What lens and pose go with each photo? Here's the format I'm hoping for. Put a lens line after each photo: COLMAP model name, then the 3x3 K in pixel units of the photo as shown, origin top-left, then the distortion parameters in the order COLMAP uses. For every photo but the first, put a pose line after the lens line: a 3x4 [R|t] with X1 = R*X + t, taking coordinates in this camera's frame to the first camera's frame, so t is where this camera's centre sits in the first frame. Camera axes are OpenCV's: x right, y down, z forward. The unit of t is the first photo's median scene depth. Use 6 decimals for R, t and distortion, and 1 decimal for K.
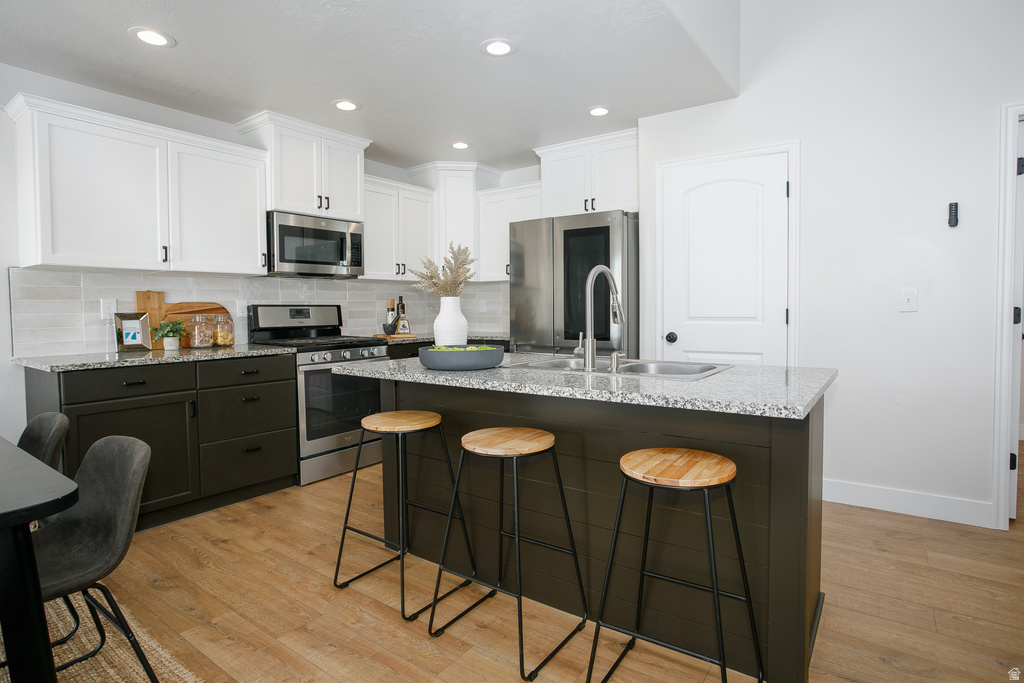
lens RADIAL K [[535.1, 0, 510.2], [0, 535.1, 323.0], [0, 0, 1]] dist [-0.002740, -0.000528]
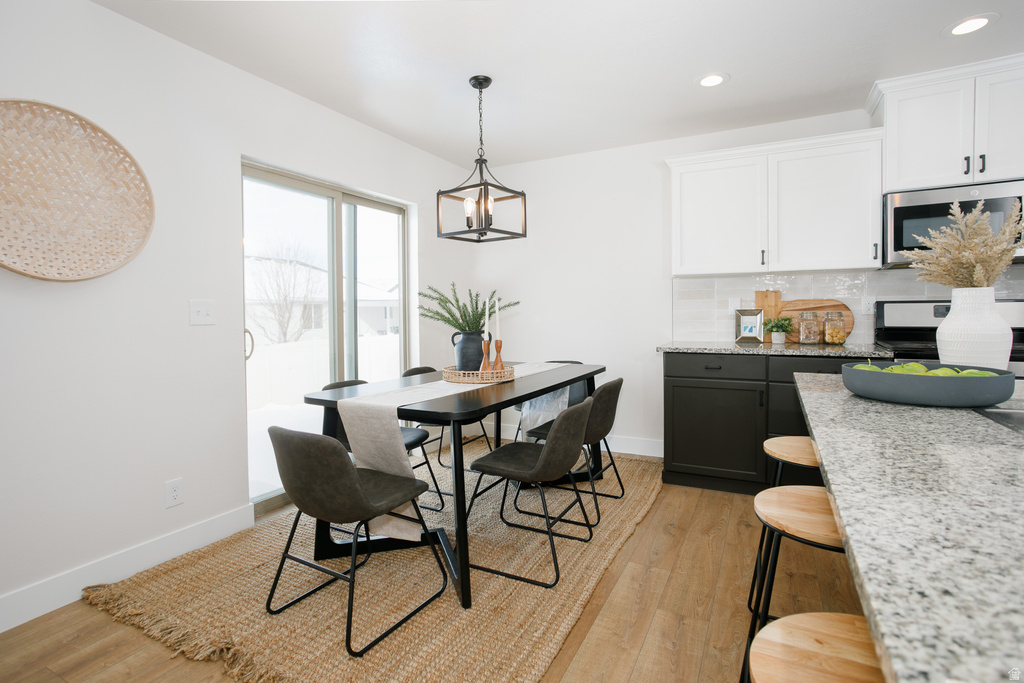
lens RADIAL K [[503.1, 0, 508.8], [0, 503.1, 311.6], [0, 0, 1]] dist [-0.001967, -0.000220]
pose [[0.157196, 0.011574, -0.987500, 0.297632], [-0.018298, 0.999794, 0.008805, -0.014434], [0.987398, 0.016685, 0.157376, 0.291457]]
